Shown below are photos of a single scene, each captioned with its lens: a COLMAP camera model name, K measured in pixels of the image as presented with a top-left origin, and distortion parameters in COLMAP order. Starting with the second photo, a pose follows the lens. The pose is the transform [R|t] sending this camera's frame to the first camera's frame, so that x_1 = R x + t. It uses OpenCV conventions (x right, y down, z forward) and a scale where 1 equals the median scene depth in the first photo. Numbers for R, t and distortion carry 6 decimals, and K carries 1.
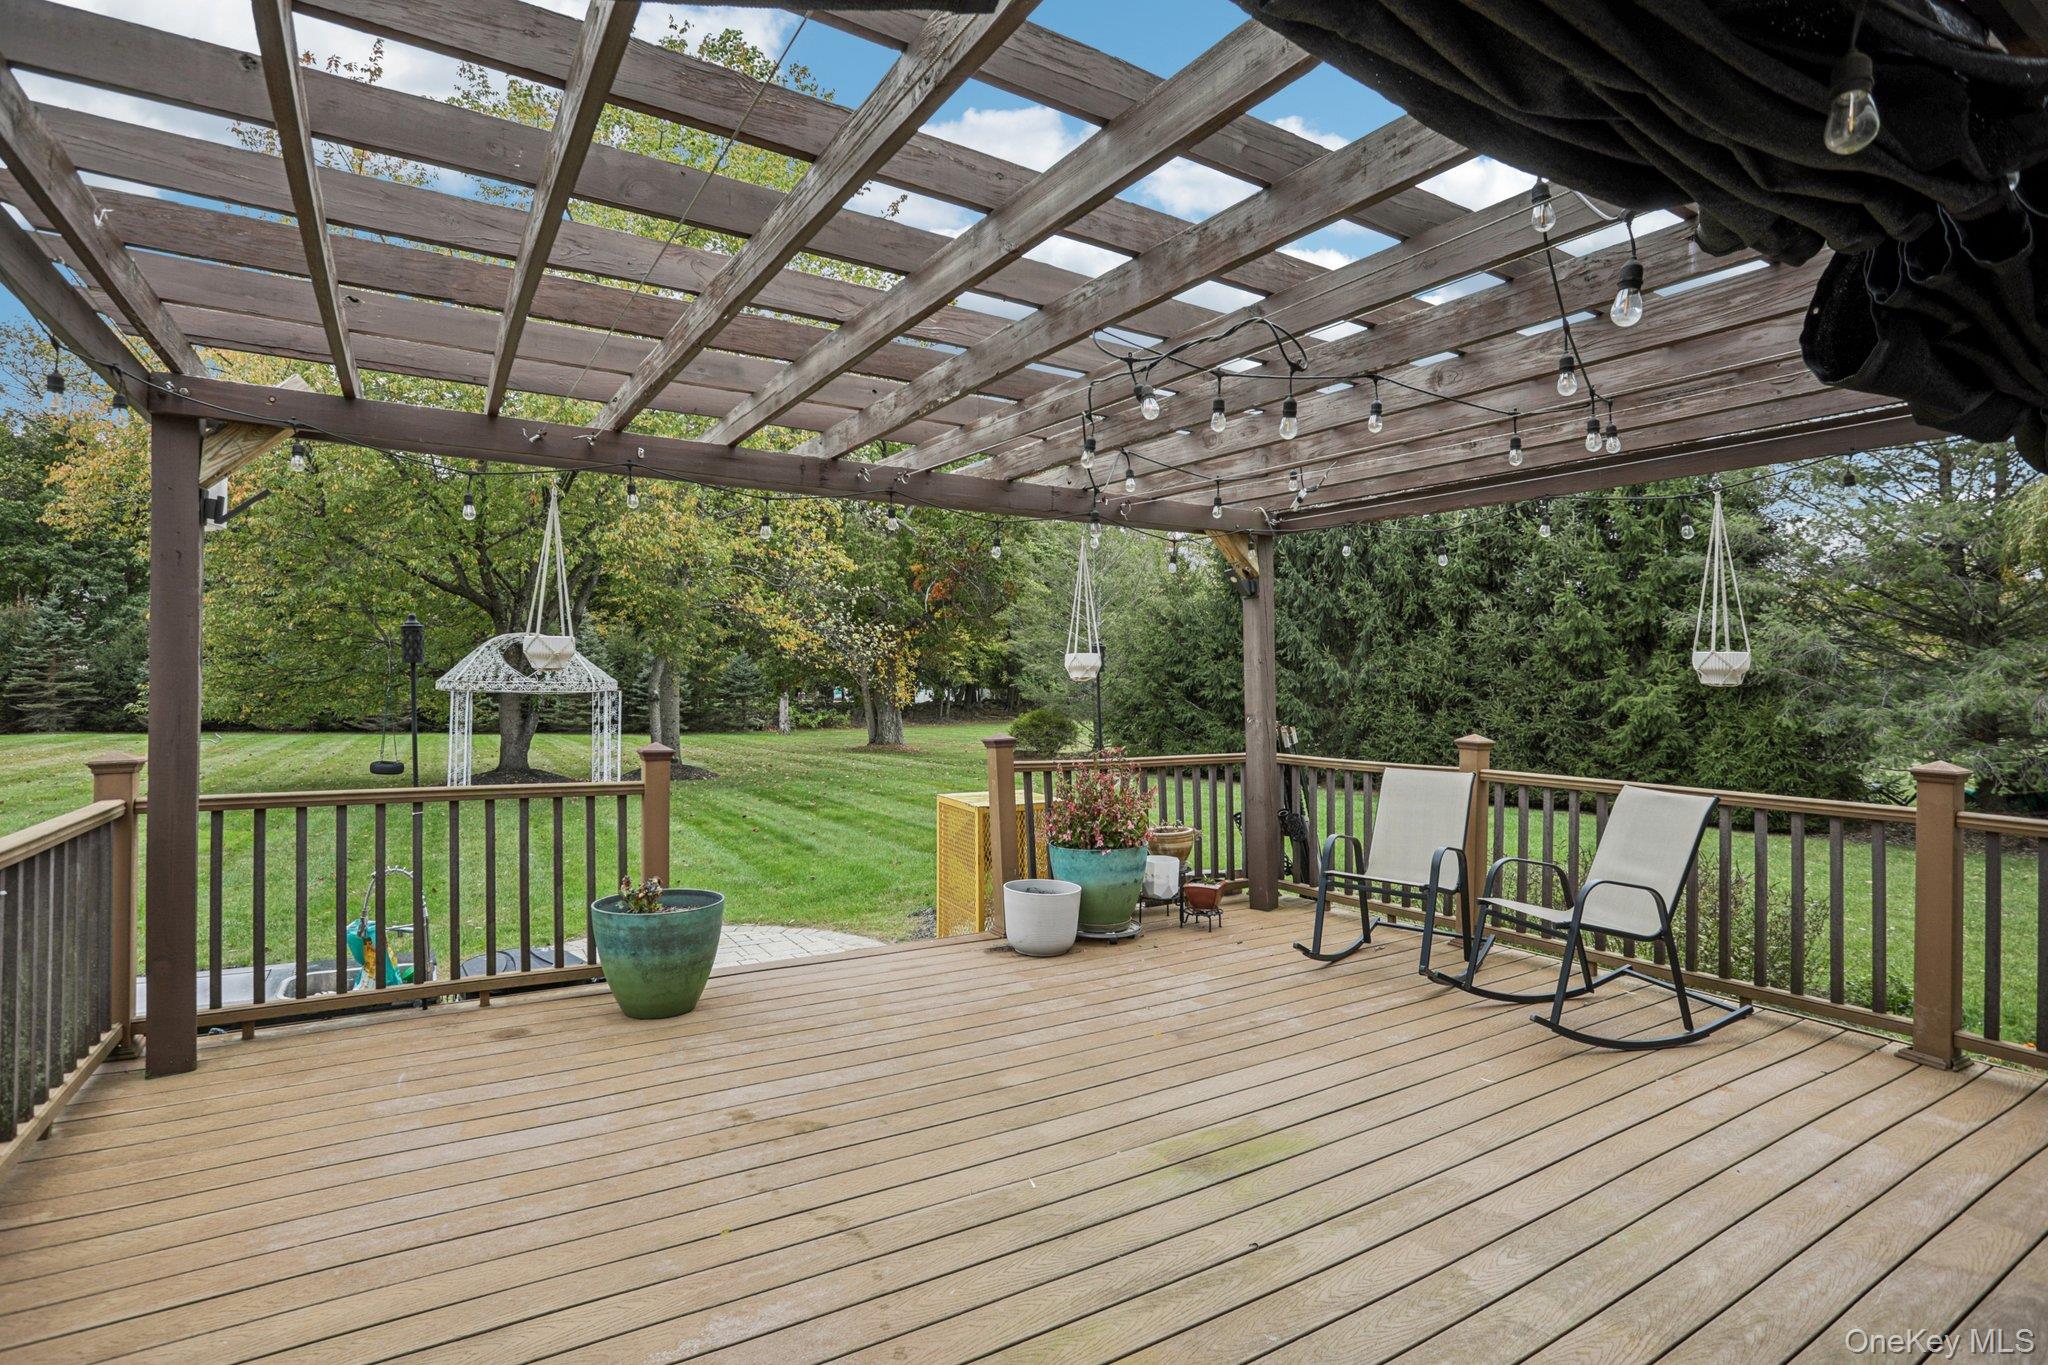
lens RADIAL K [[1020.4, 0, 1024.0], [0, 1020.4, 682.5], [0, 0, 1]] dist [-0.100265, 0.048094]
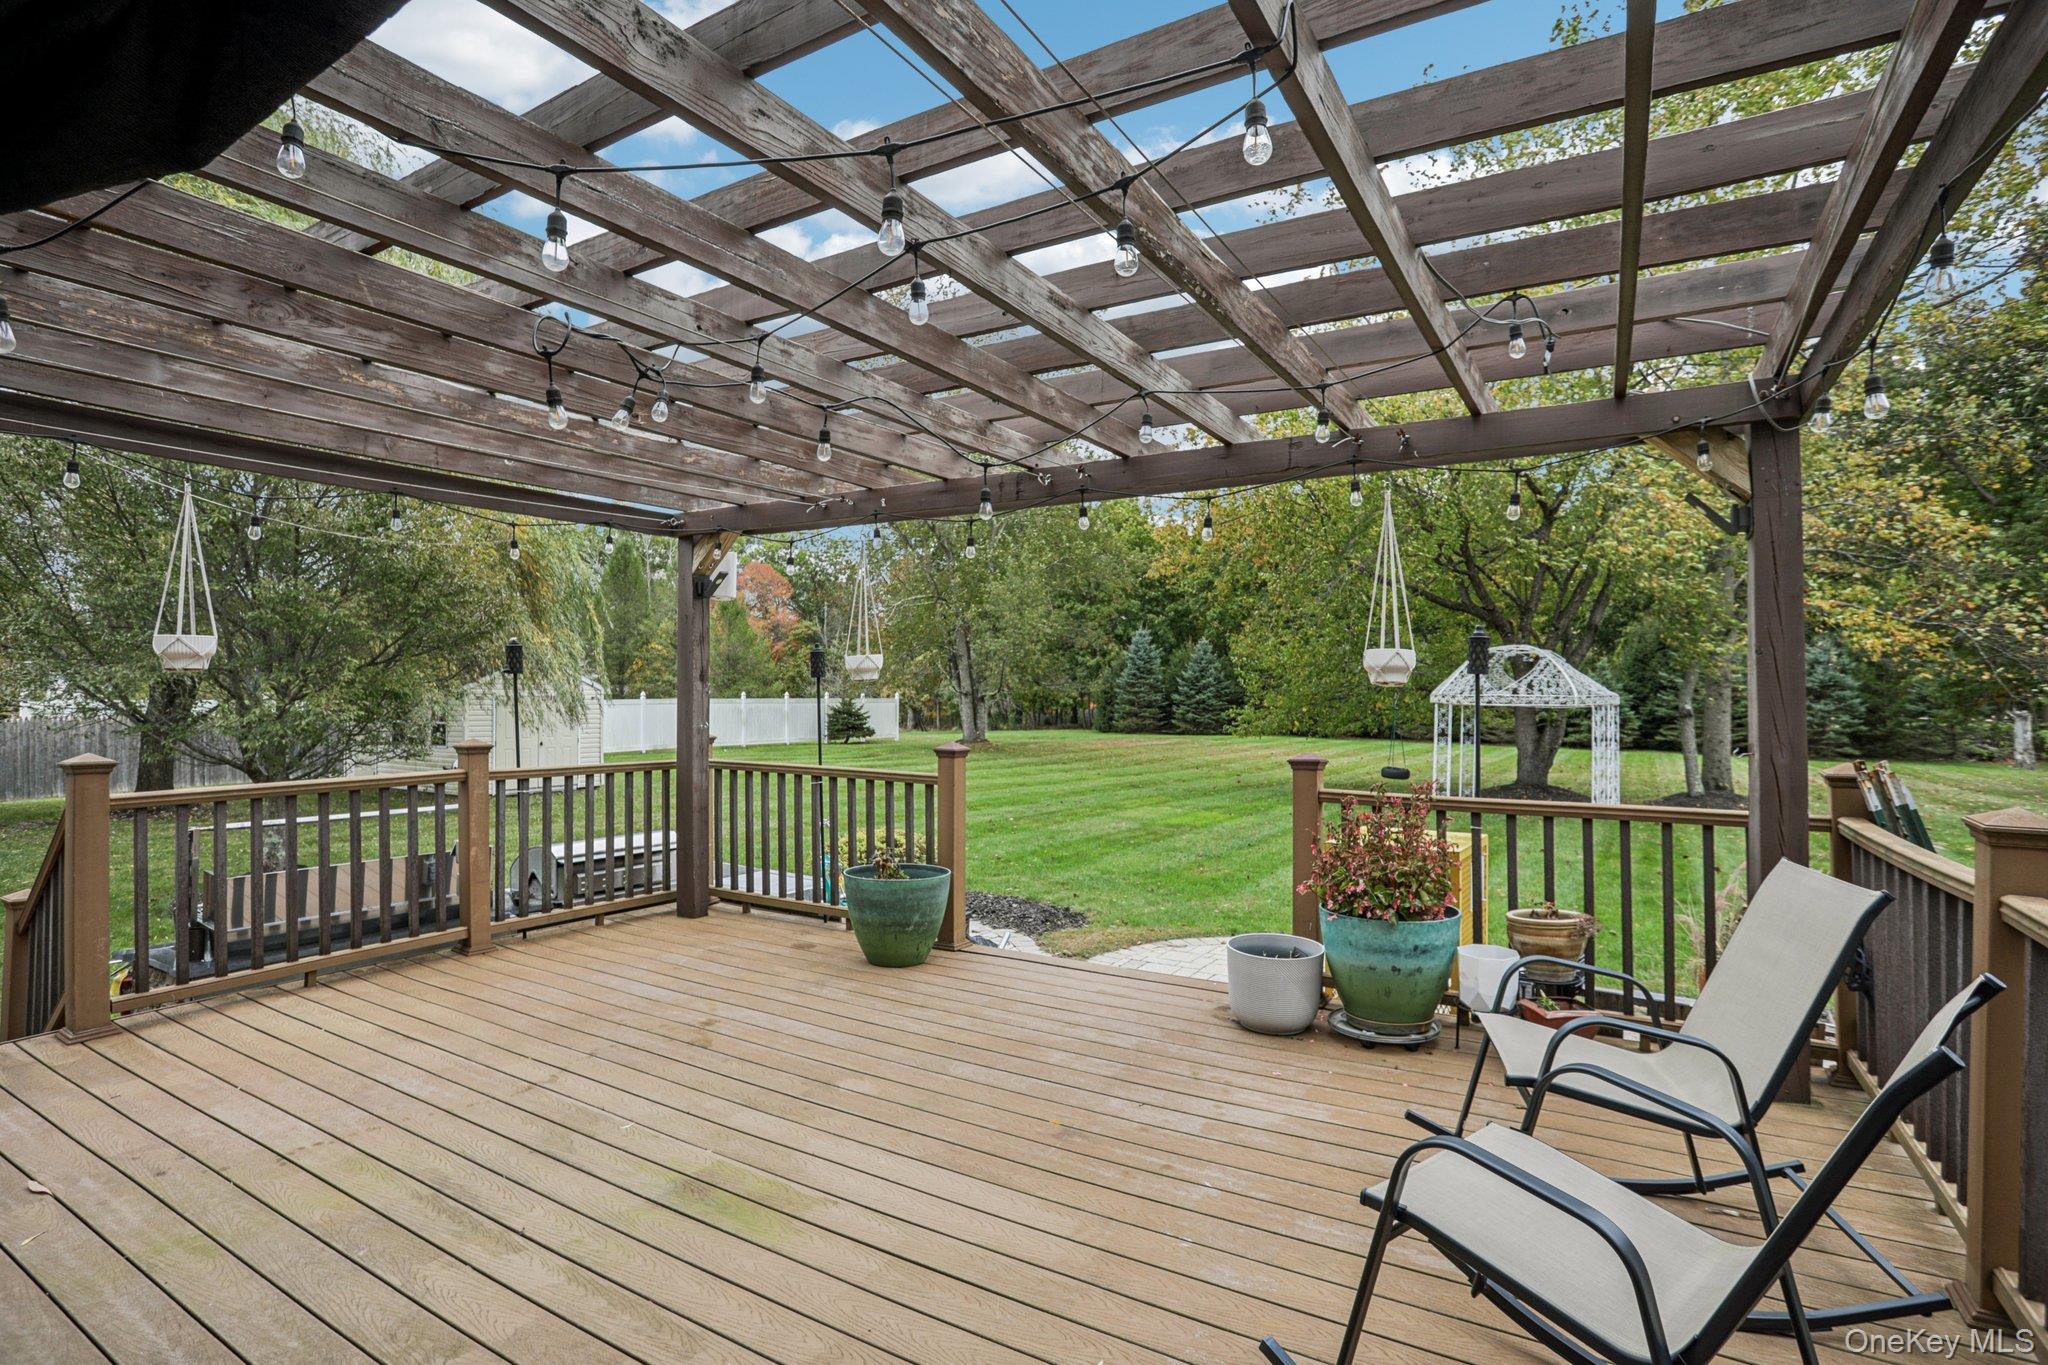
lens RADIAL K [[1020.4, 0, 1024.0], [0, 1020.4, 682.5], [0, 0, 1]] dist [-0.100265, 0.048094]
pose [[0.444684, -0.014363, -0.895572, 0.664980], [0.000255, 0.999873, -0.015909, 0.007253], [0.895687, 0.006846, 0.444631, 0.486005]]
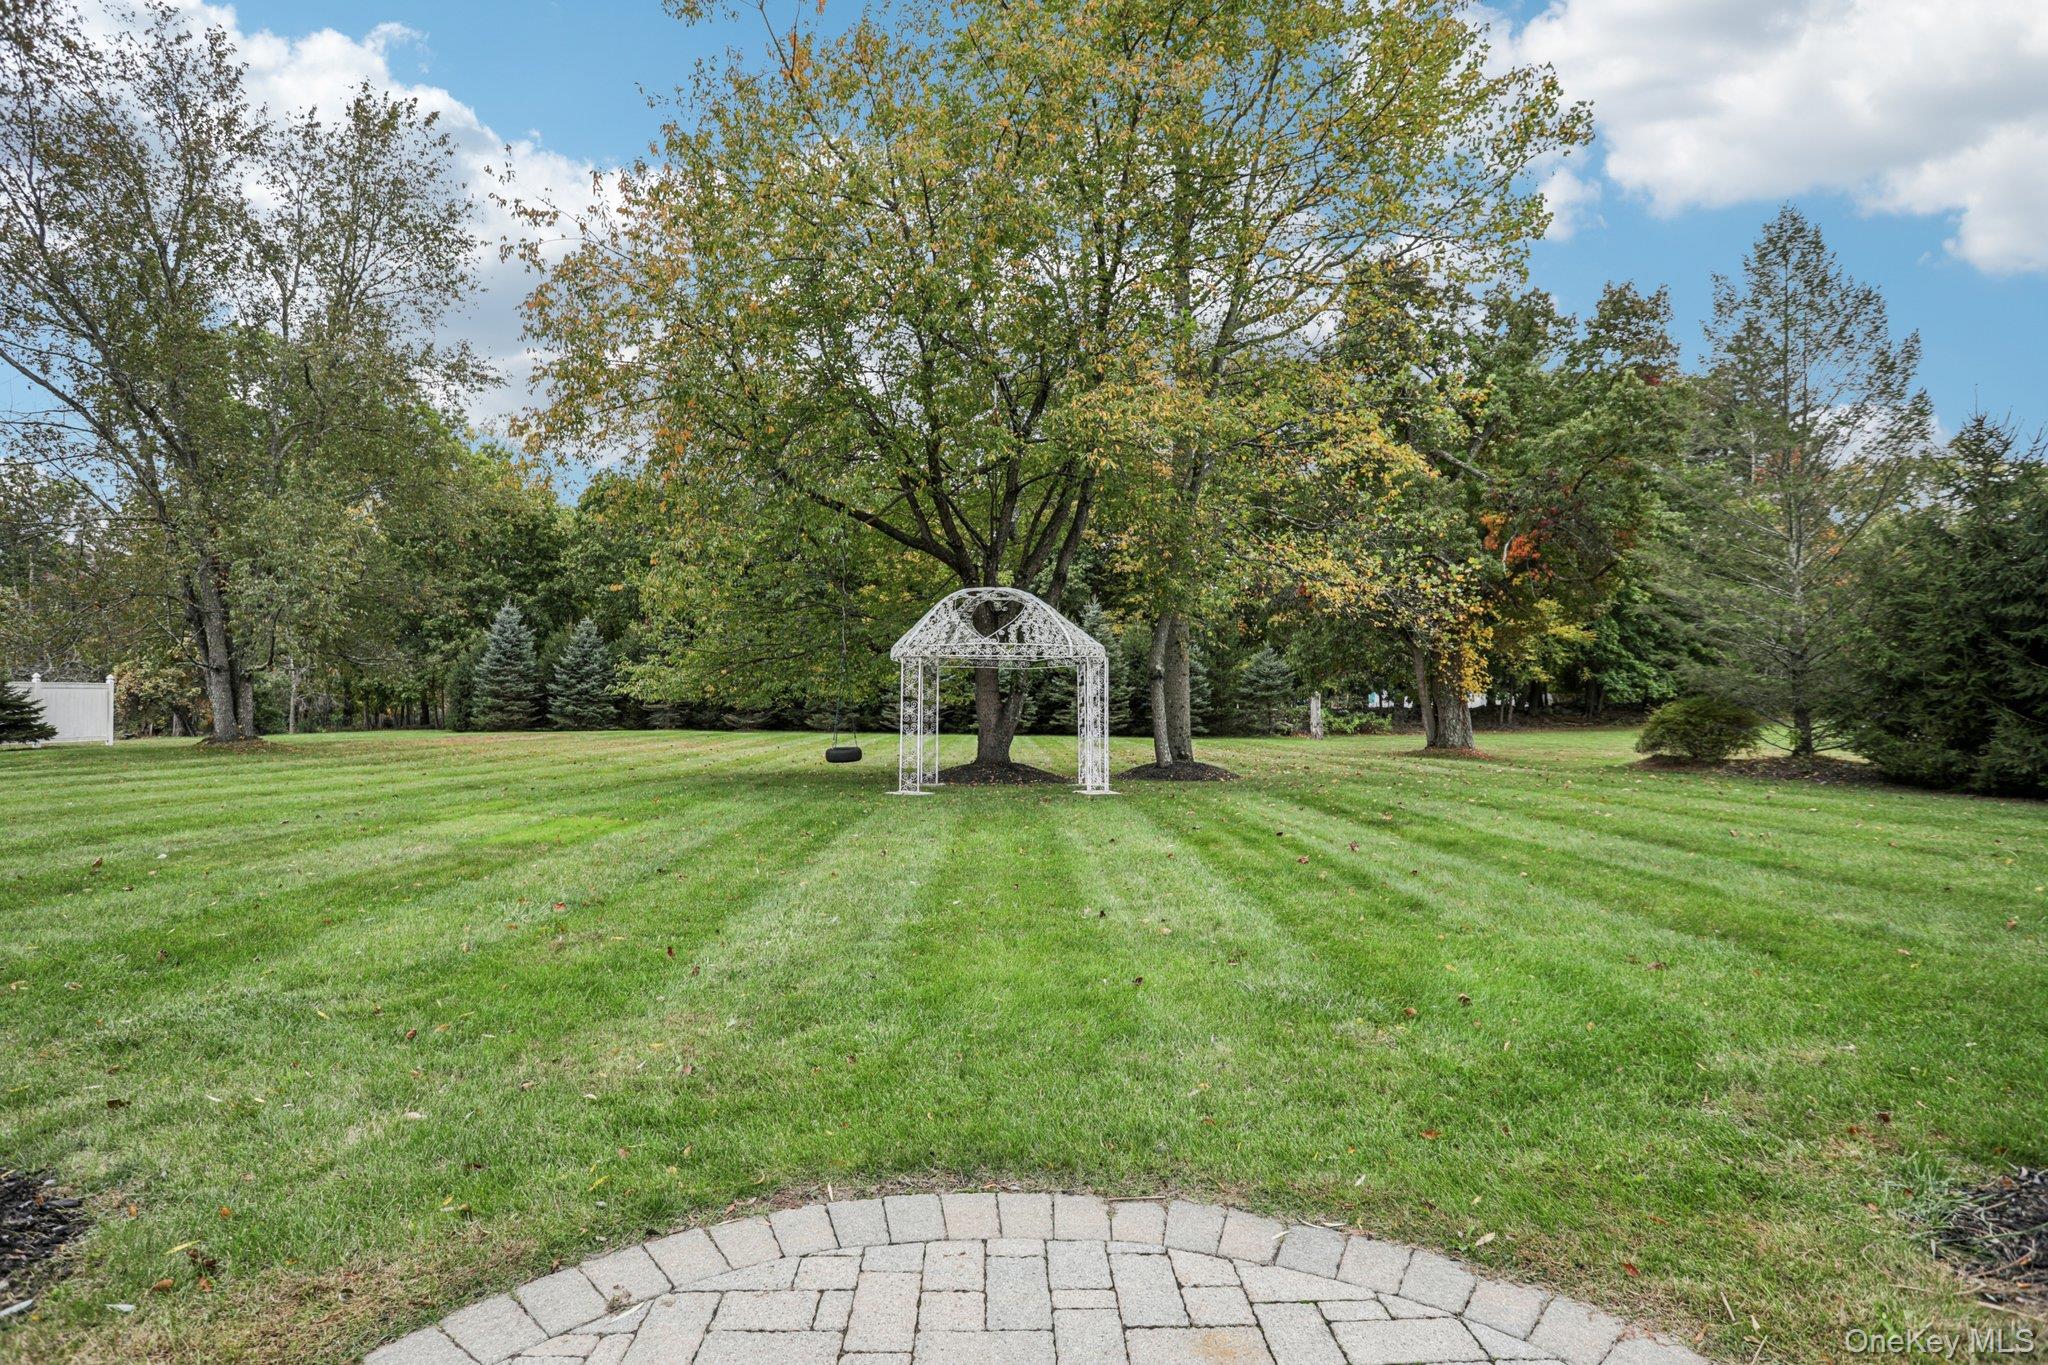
lens RADIAL K [[984.4, 0, 978.9], [0, 984.4, 683.2], [0, 0, 1]] dist [-0.063183, 0.024275]
pose [[0.849213, -0.021671, -0.527605, -0.375142], [0.012899, 0.999711, -0.020301, 0.163689], [0.527892, 0.010435, 0.849247, 1.285914]]
